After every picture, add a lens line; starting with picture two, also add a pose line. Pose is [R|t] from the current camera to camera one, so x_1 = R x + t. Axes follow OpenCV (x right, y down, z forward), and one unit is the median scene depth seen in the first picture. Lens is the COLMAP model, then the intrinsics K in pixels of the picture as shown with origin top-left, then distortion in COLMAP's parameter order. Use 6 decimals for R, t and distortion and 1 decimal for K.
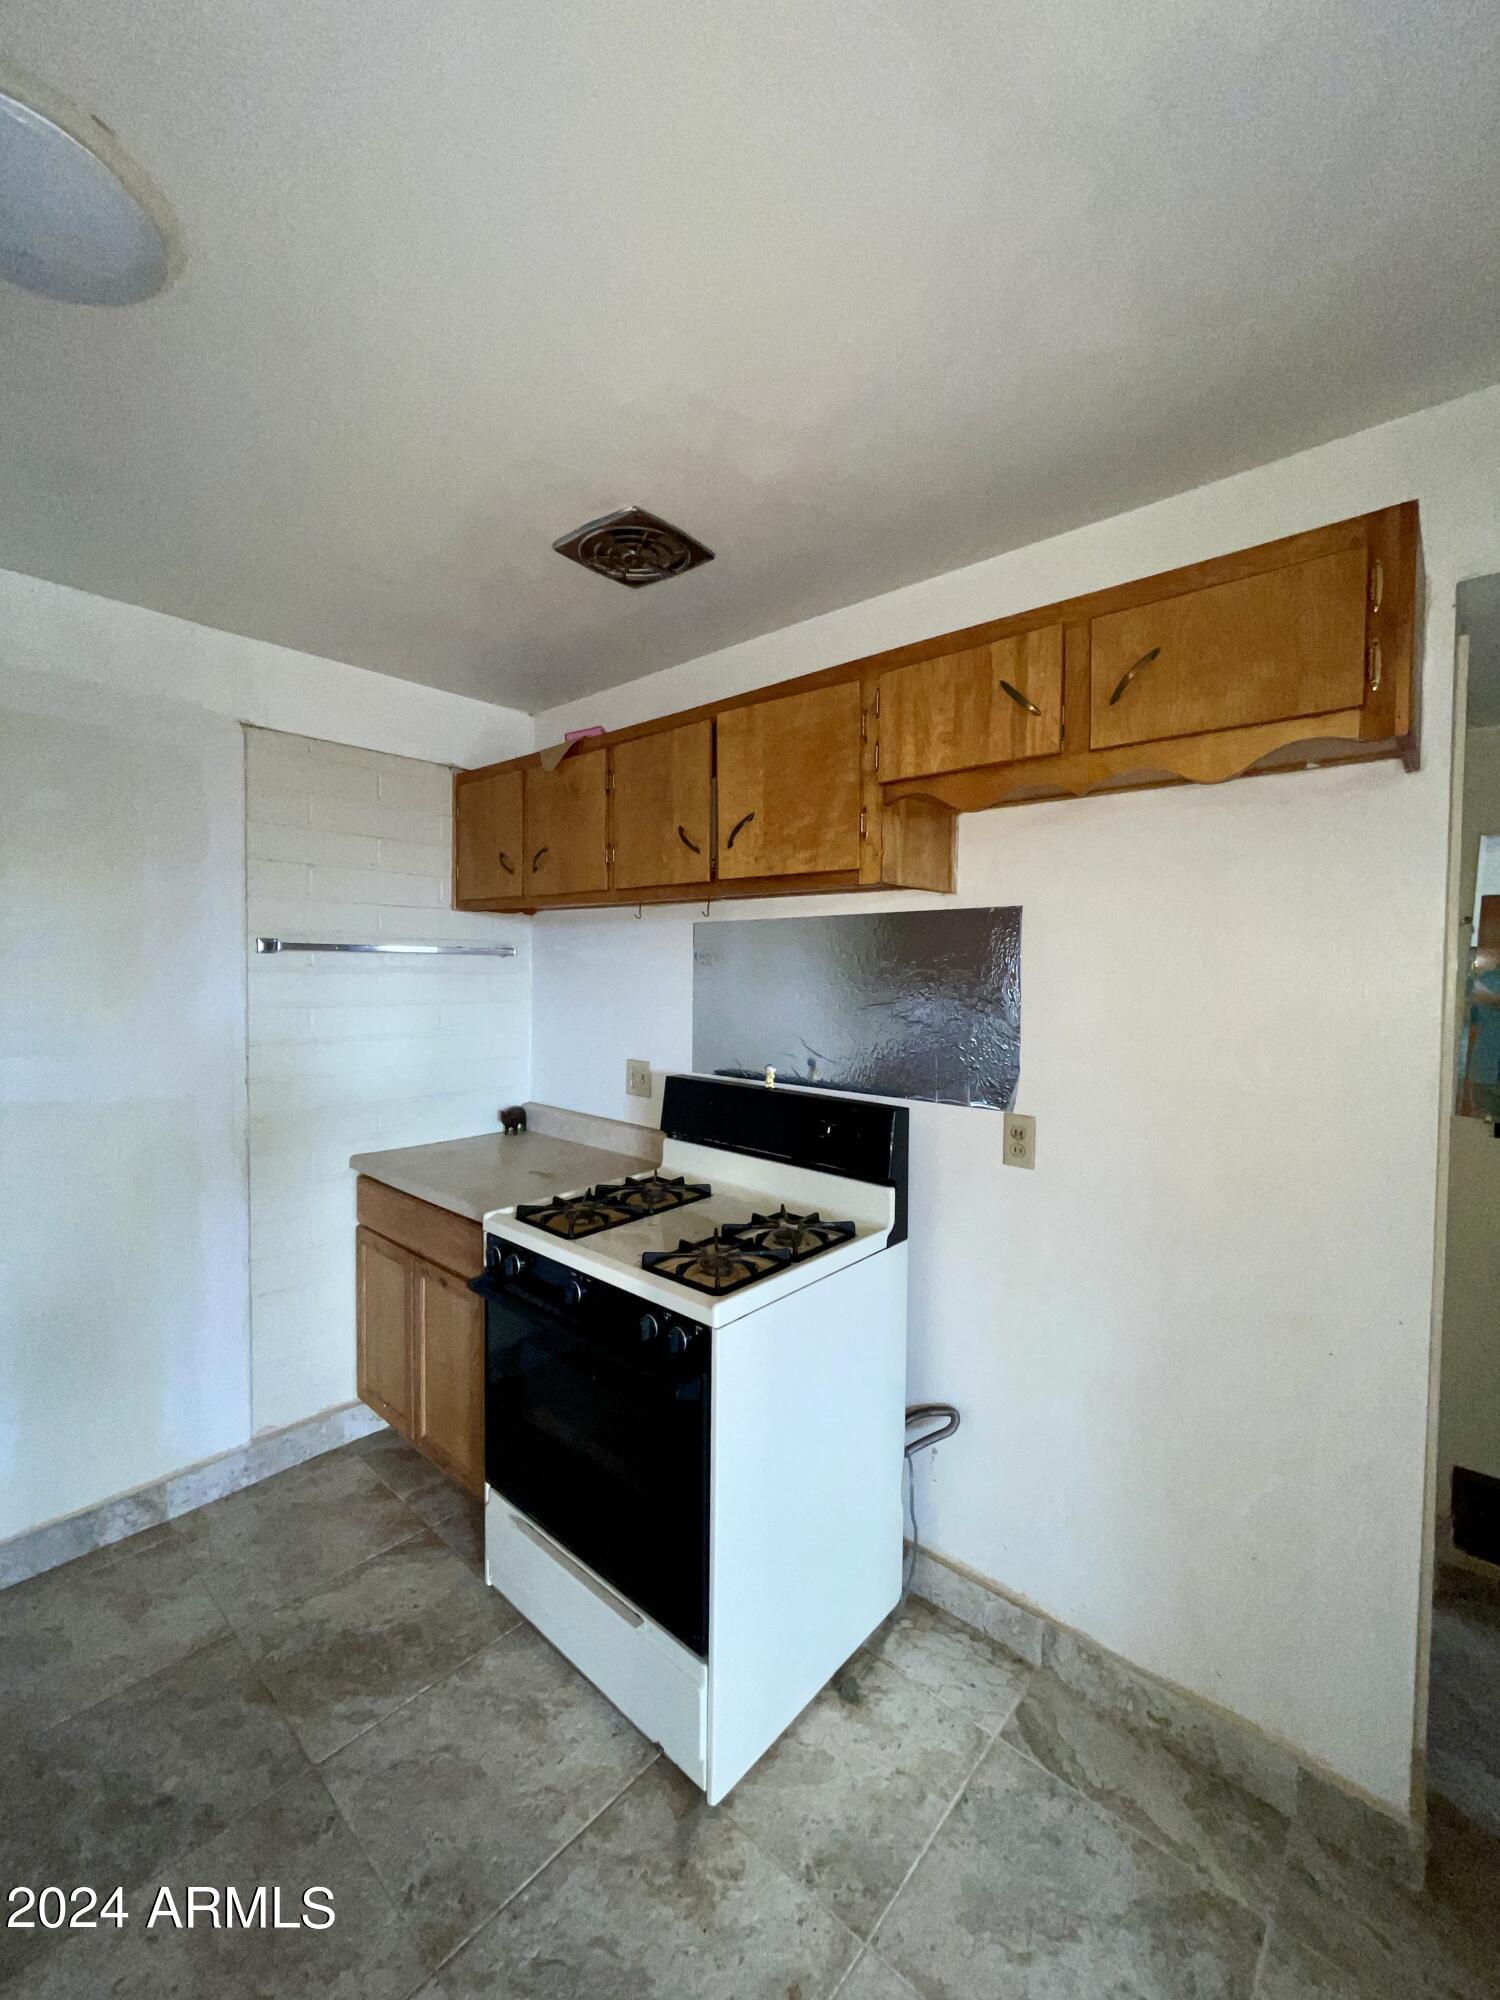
lens RADIAL K [[806.7, 0, 741.7], [0, 806.7, 986.8], [0, 0, 1]] dist [-0.000649, -0.000876]
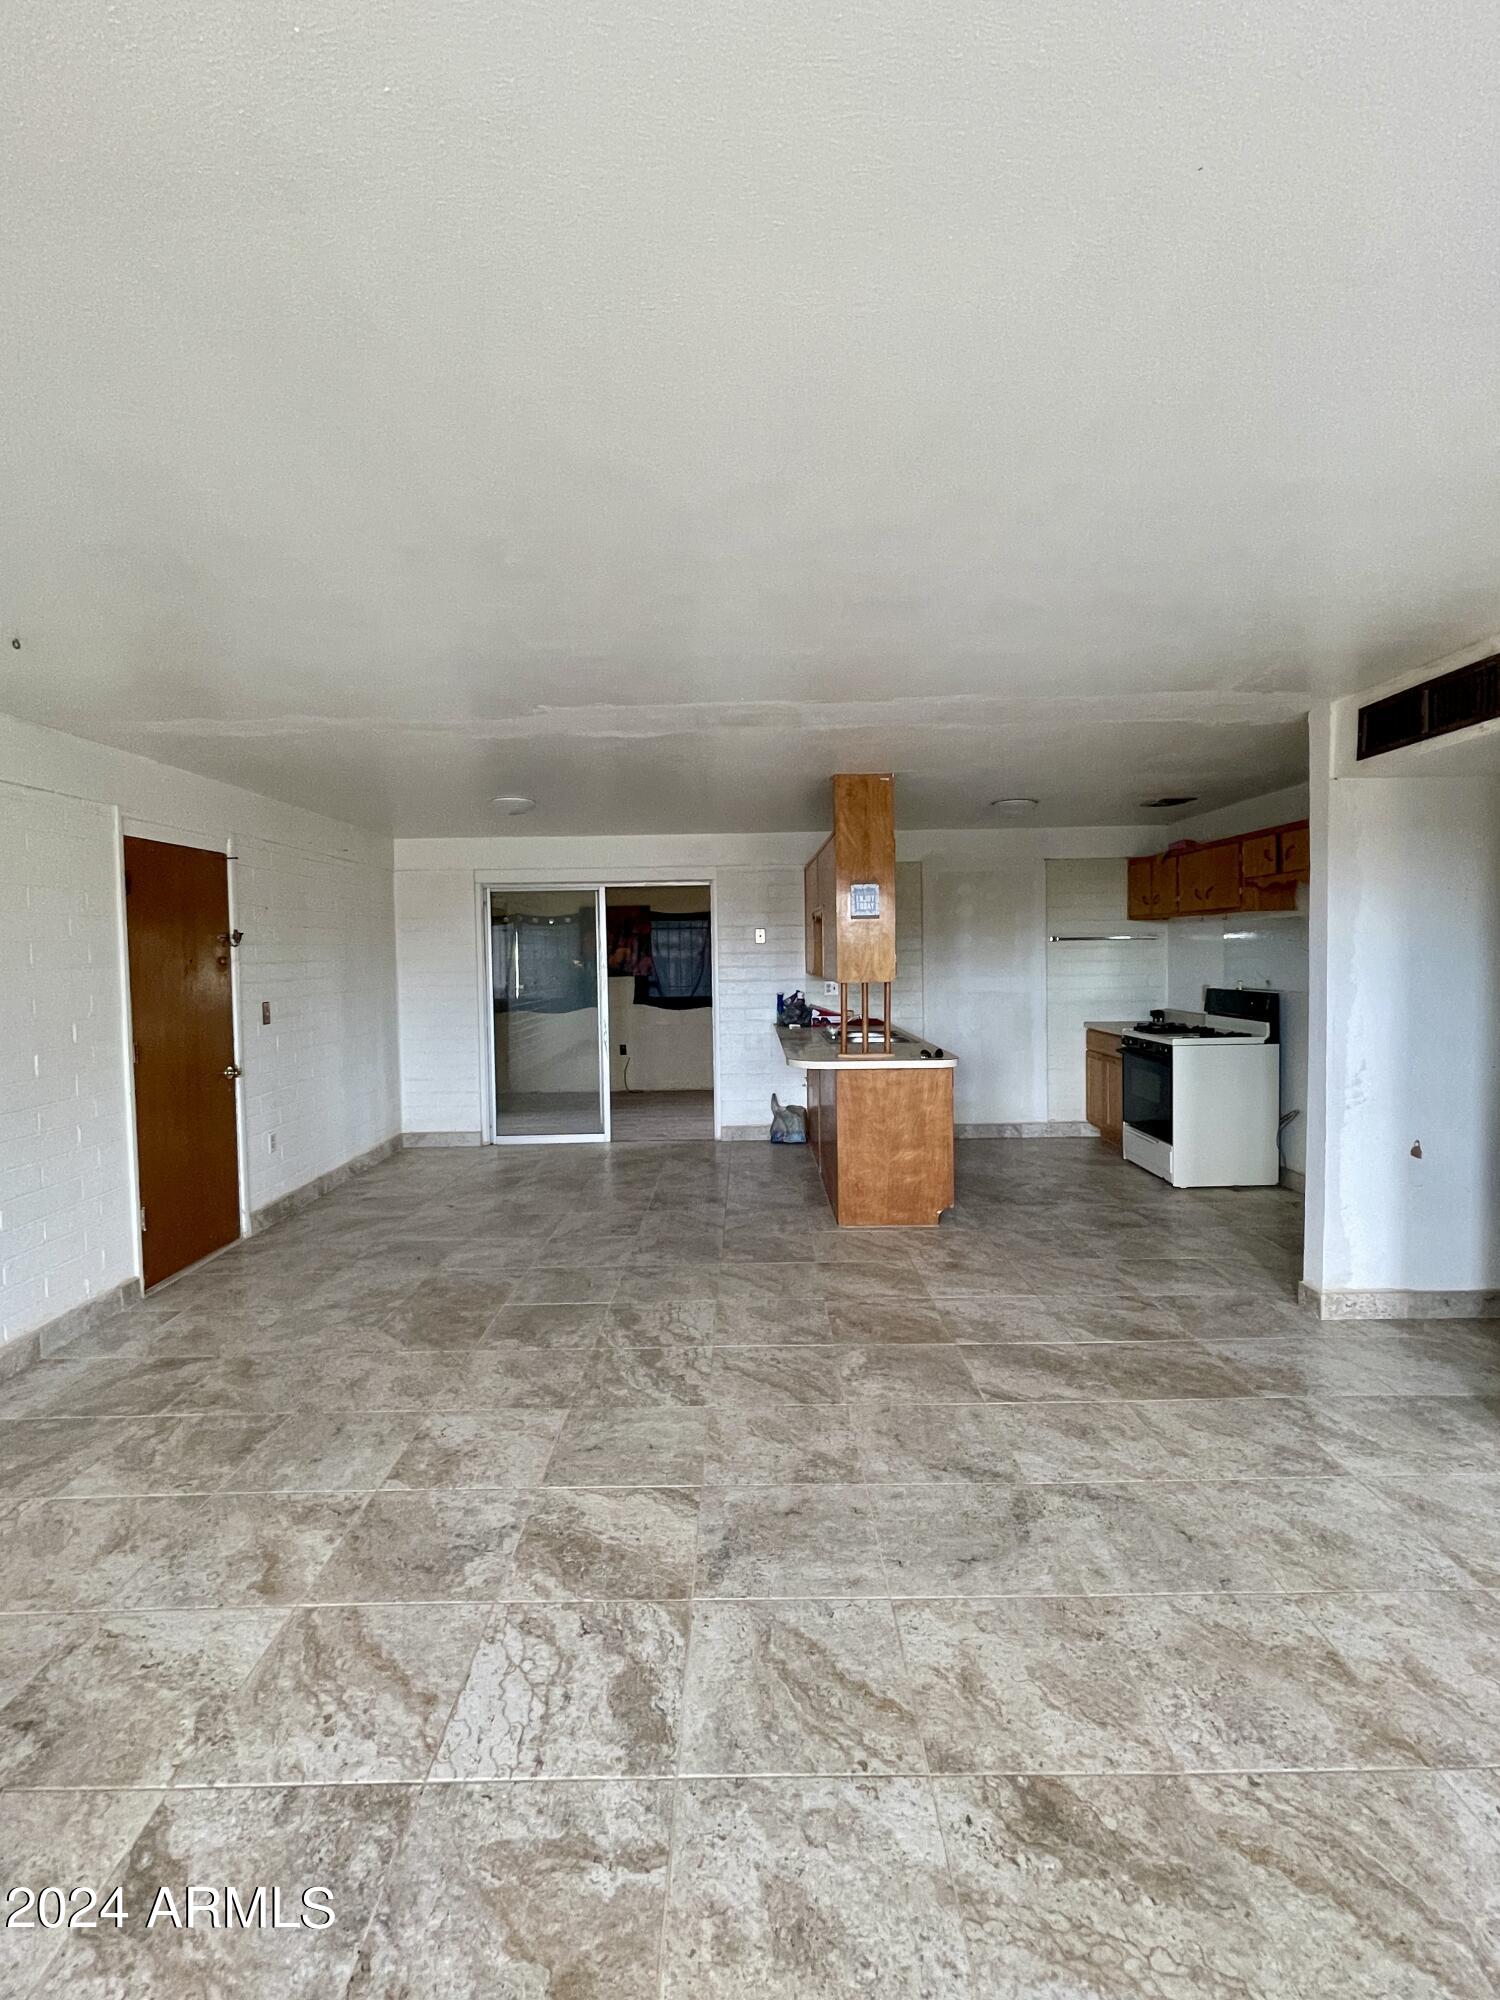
lens RADIAL K [[930.0, 0, 749.1], [0, 930.0, 973.0], [0, 0, 1]] dist [0.003328, 0.001315]
pose [[0.667643, -0.001028, -0.744481, 1.181522], [0.000785, 0.999999, -0.000677, 0.072412], [0.744481, -0.000133, 0.667644, -2.068032]]
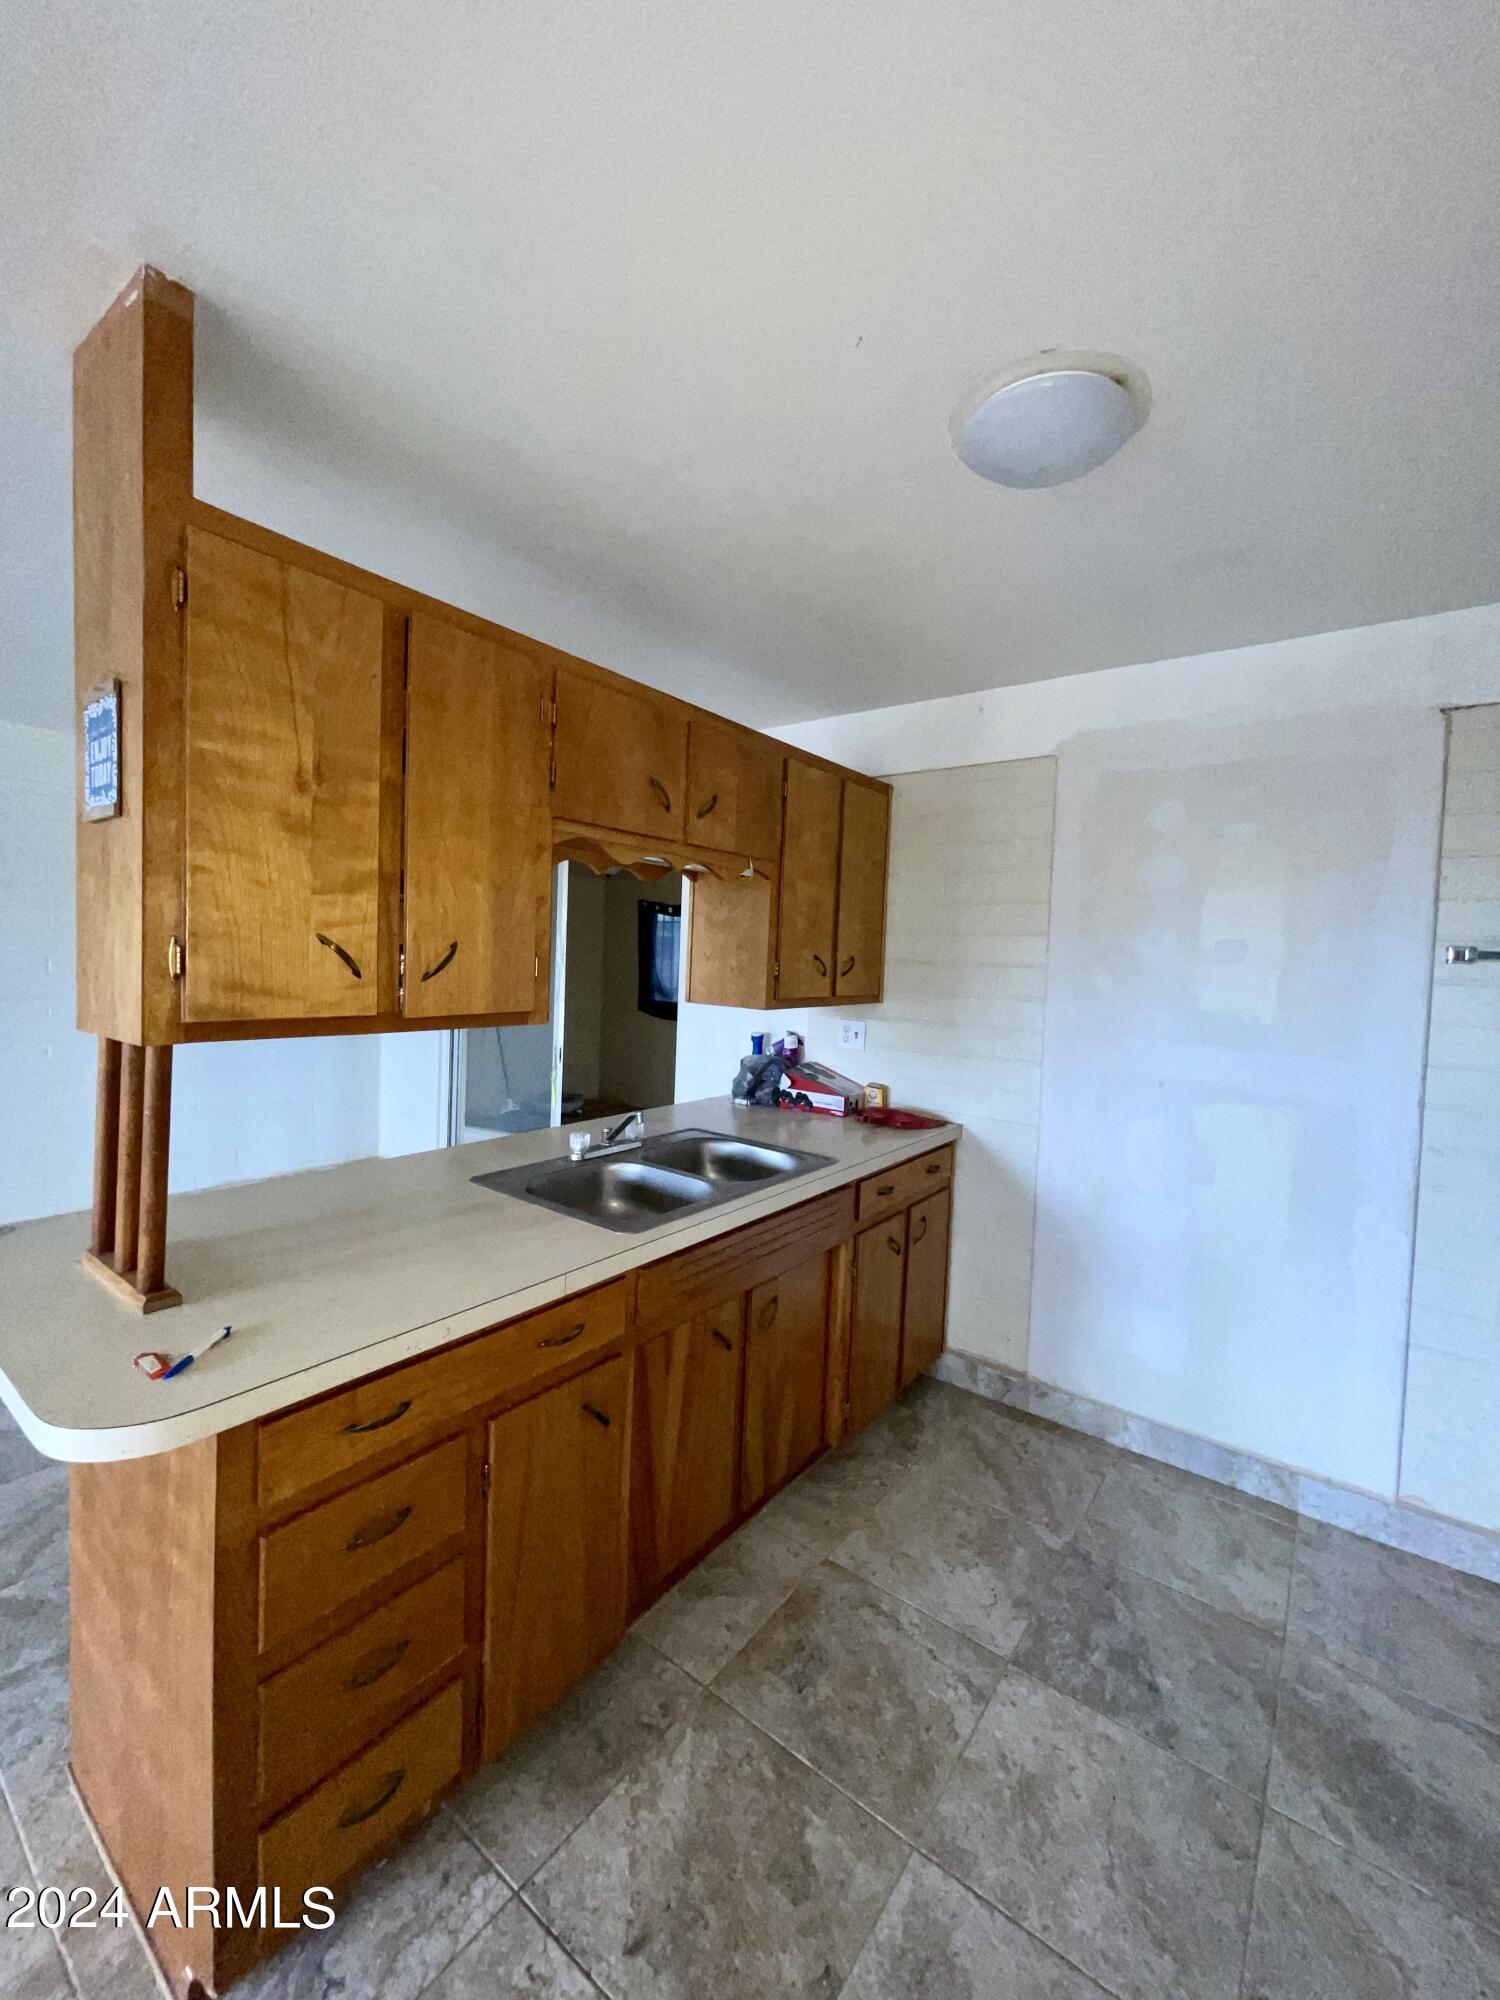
lens RADIAL K [[806.7, 0, 741.7], [0, 806.7, 986.8], [0, 0, 1]] dist [-0.000649, -0.000876]
pose [[0.087502, 0.039184, -0.995393, 0.235658], [-0.064065, 0.997379, 0.033630, 0.003241], [0.994102, 0.060828, 0.089783, 0.166331]]
